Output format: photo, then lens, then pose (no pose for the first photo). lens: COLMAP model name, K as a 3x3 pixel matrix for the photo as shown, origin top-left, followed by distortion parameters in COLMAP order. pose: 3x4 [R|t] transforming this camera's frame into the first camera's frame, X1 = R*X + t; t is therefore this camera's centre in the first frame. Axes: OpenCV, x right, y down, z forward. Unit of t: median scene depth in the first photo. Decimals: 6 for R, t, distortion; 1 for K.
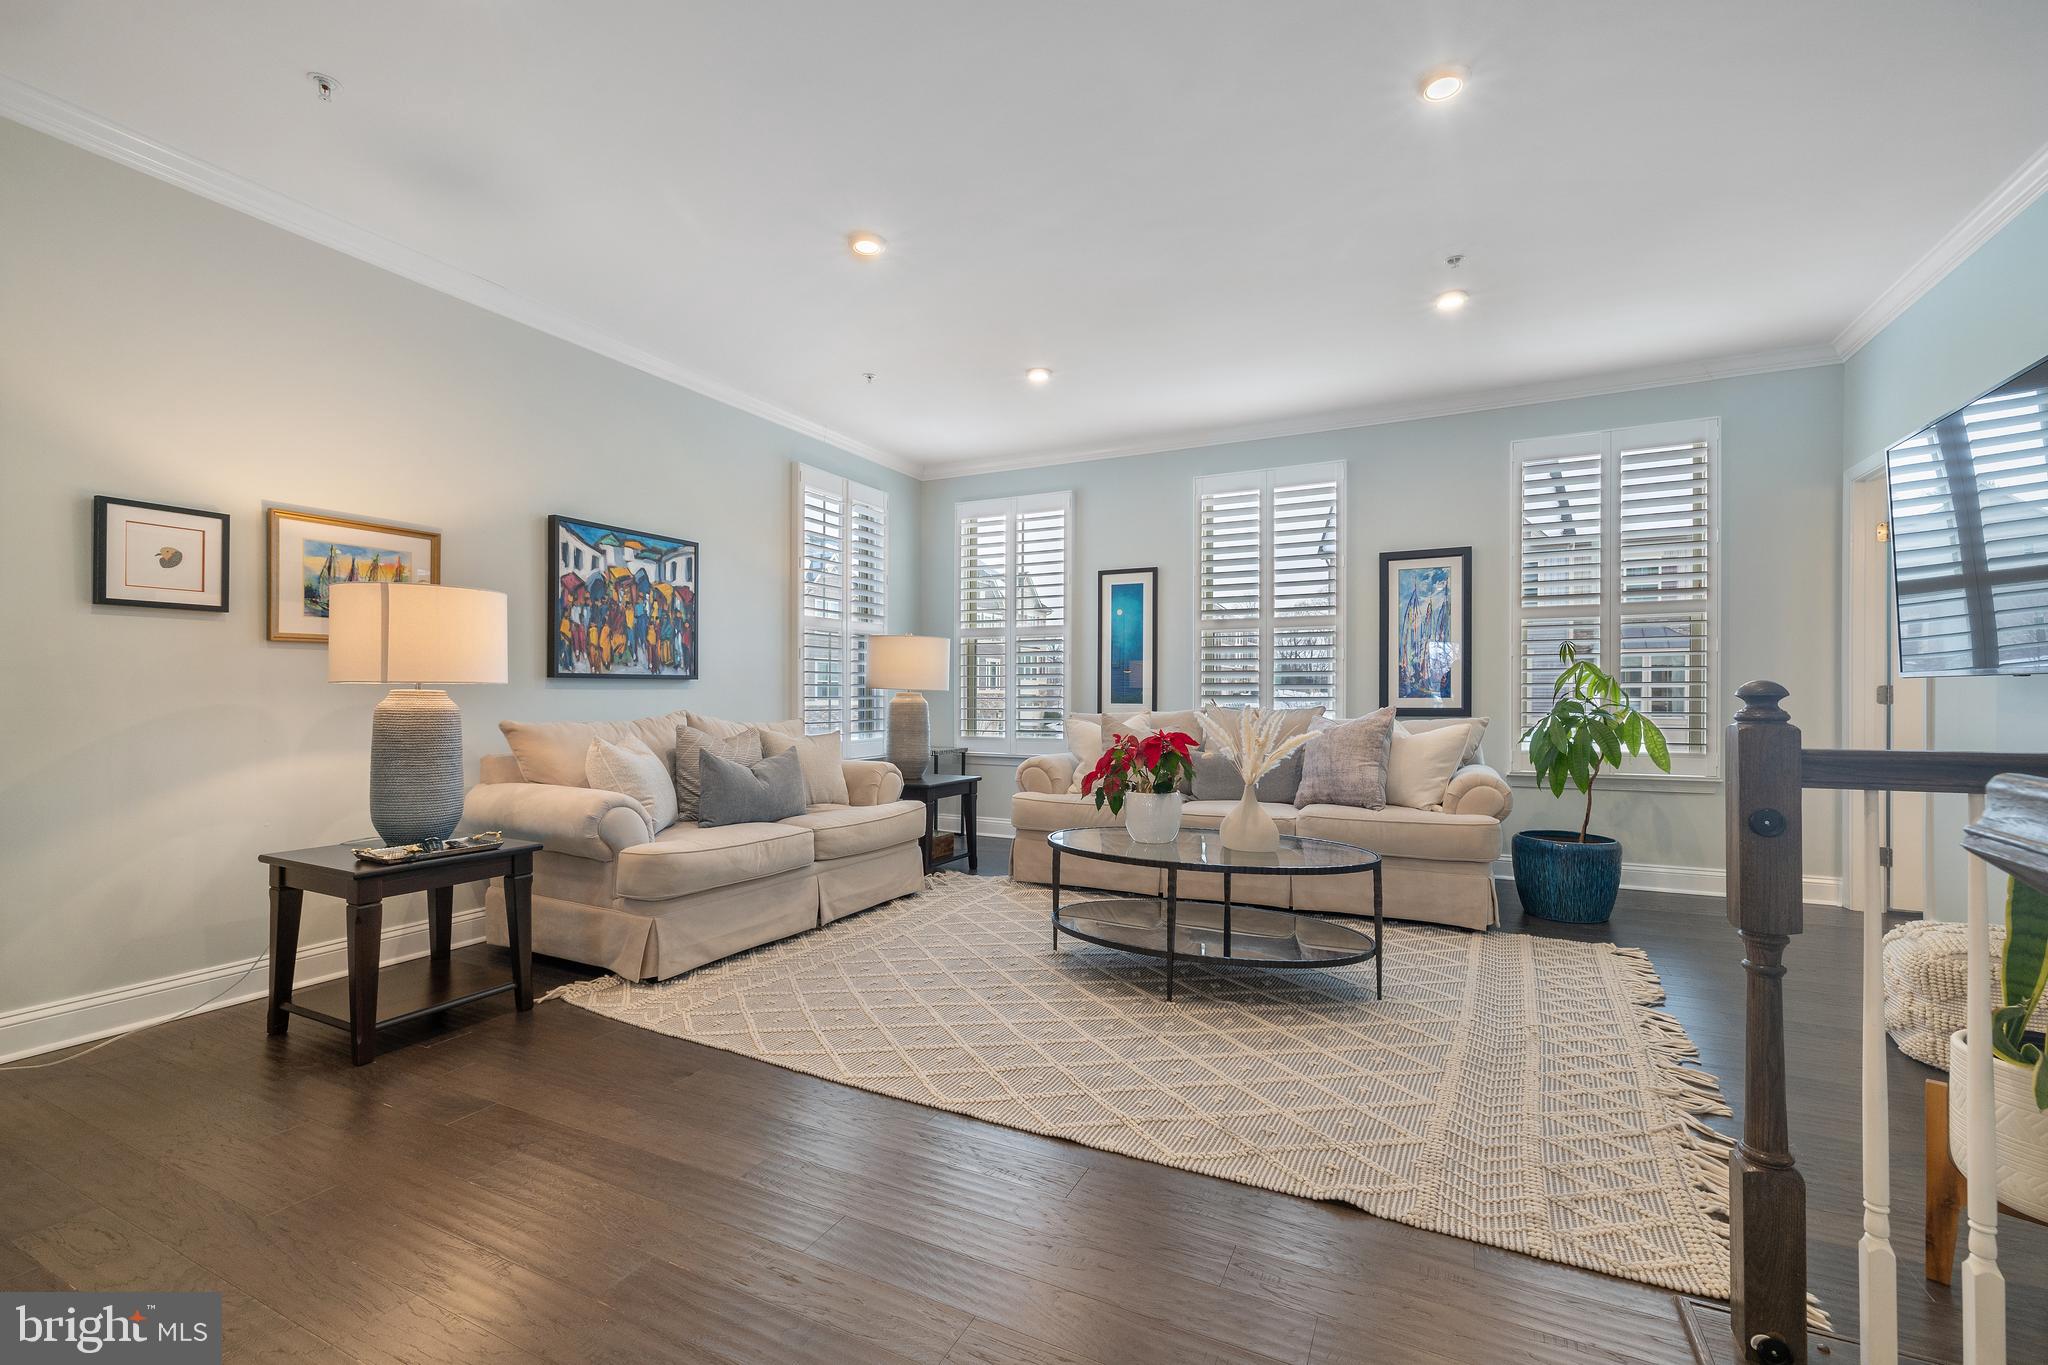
lens RADIAL K [[864.9, 0, 1034.6], [0, 864.9, 697.3], [0, 0, 1]] dist [0.000782, 0.000633]
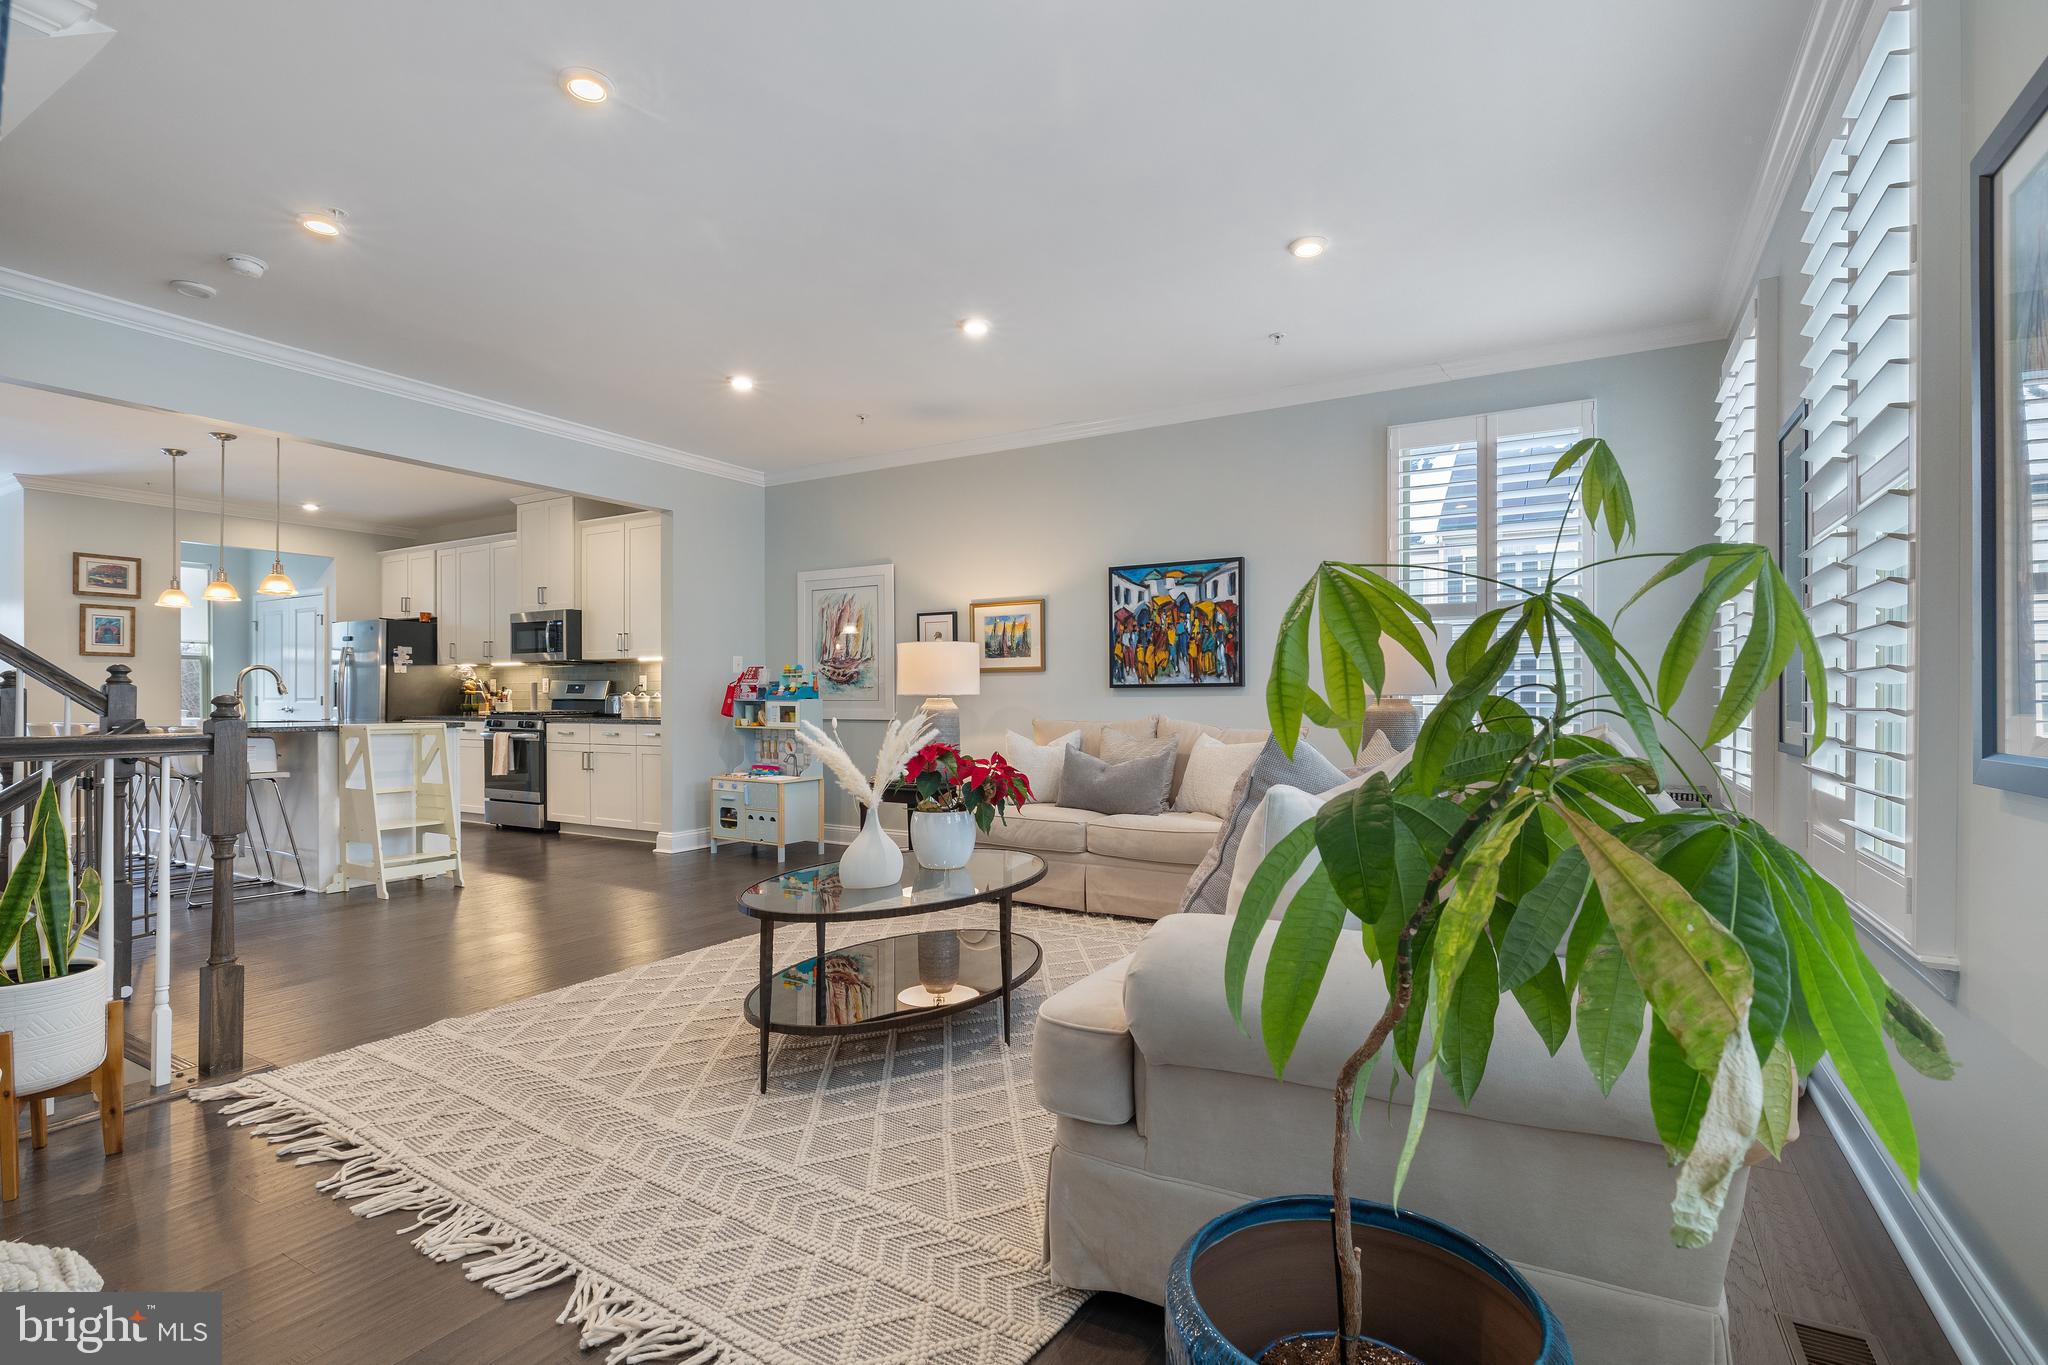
lens RADIAL K [[979.4, 0, 1039.7], [0, 979.4, 698.2], [0, 0, 1]] dist [-0.005331, 0.000633]
pose [[-0.073410, 0.004015, -0.997294, 0.934909], [0.000860, 0.999992, 0.003963, -0.012784], [0.997301, -0.000567, -0.073413, 0.962400]]
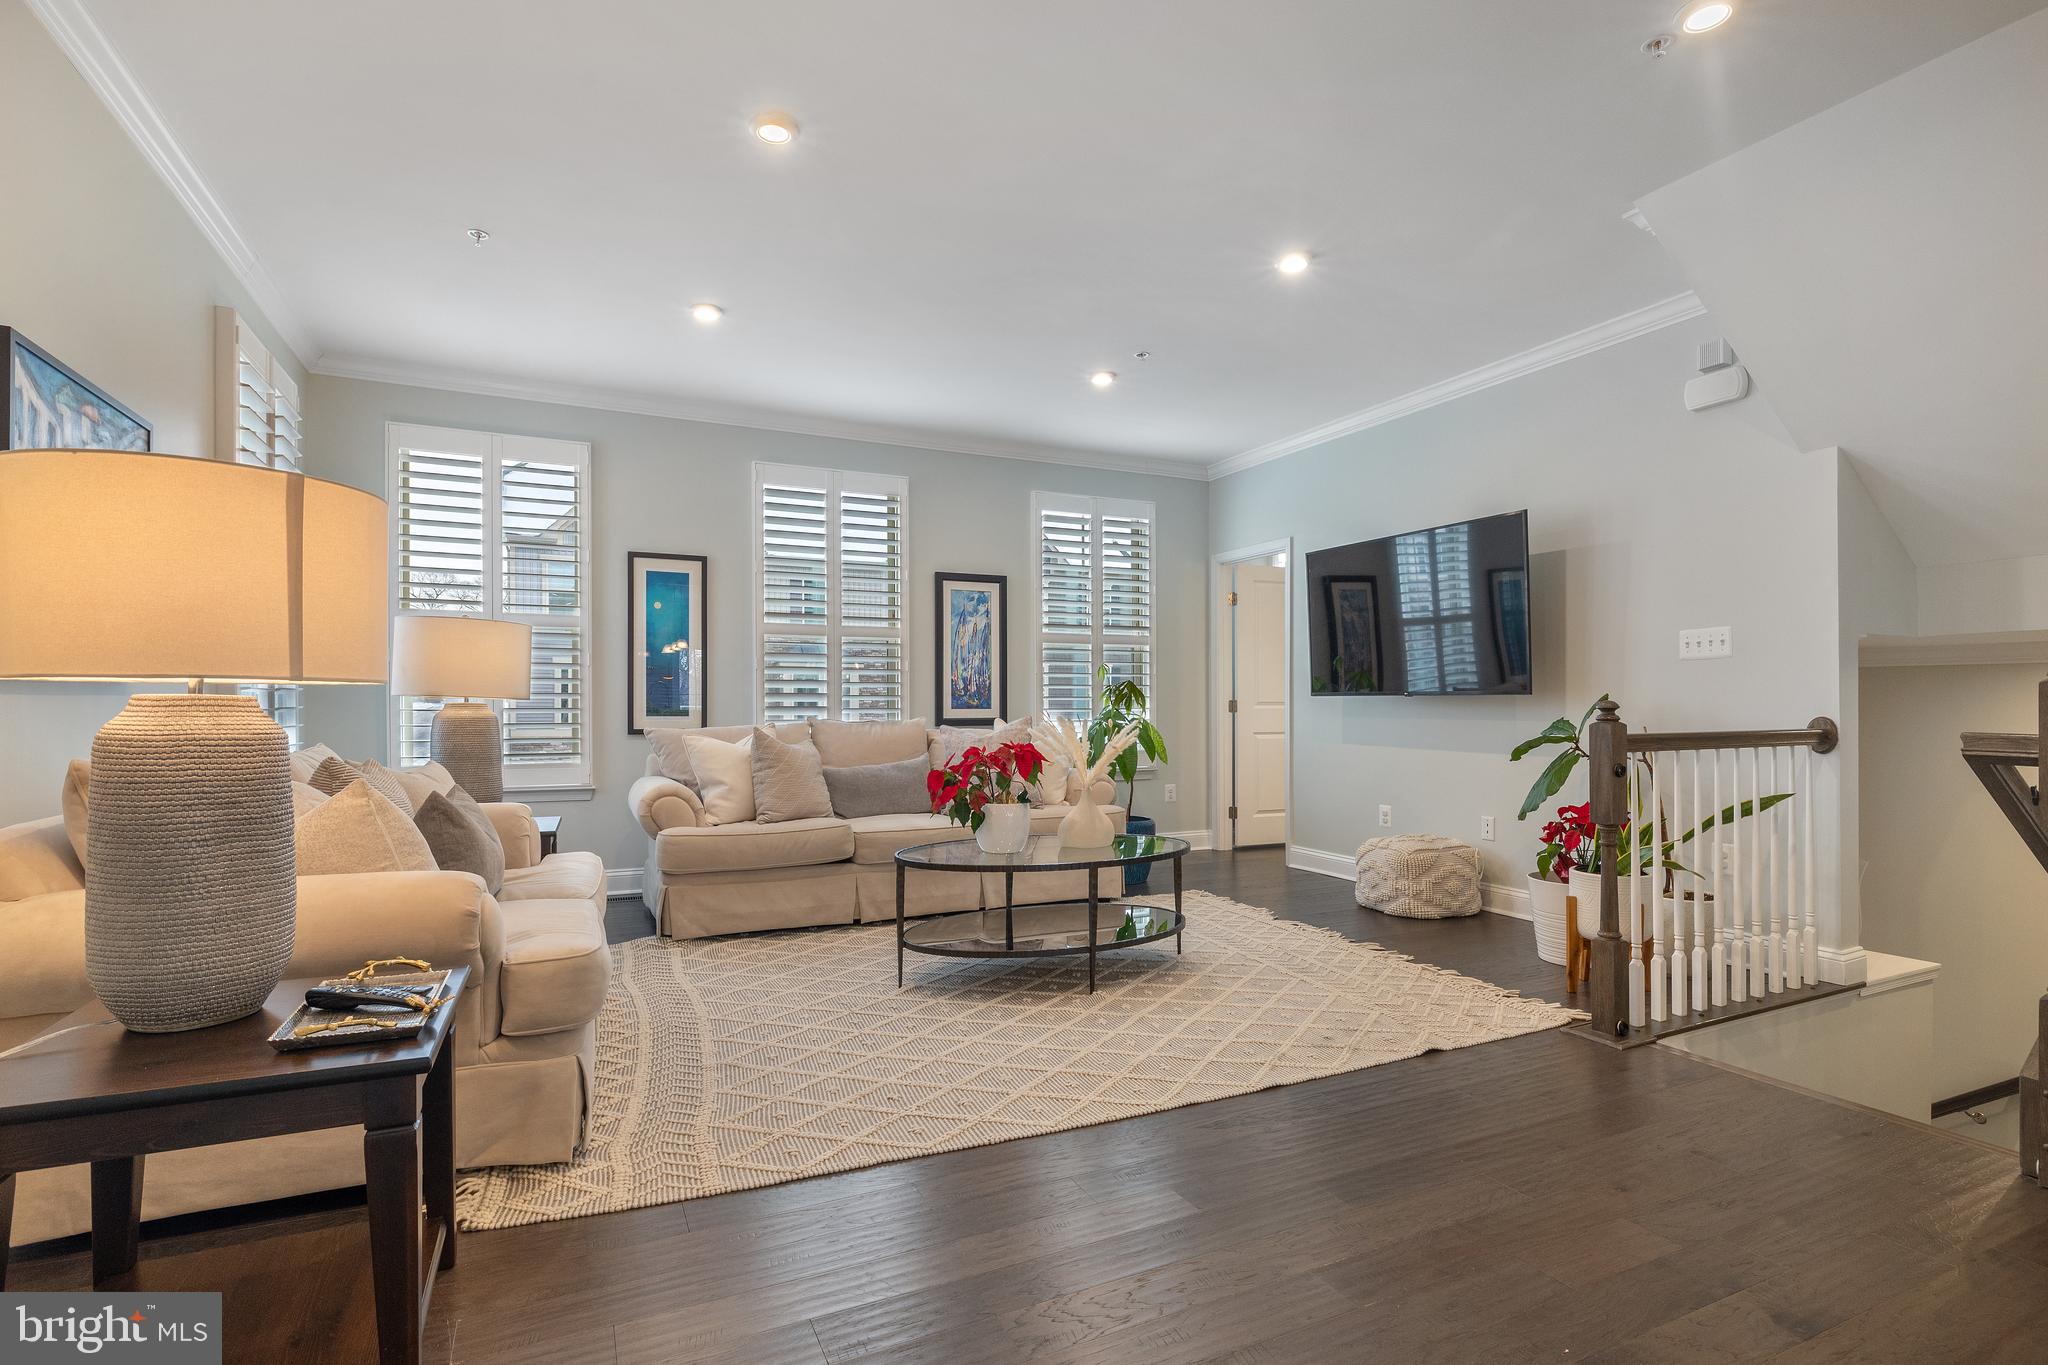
lens RADIAL K [[979.4, 0, 1023.8], [0, 979.4, 711.0], [0, 0, 1]] dist [-0.005331, 0.000633]
pose [[0.622243, -0.003399, 0.782816, -0.604174], [0.000850, 0.999993, 0.003666, -0.001536], [-0.782823, -0.001615, 0.622242, 0.219654]]
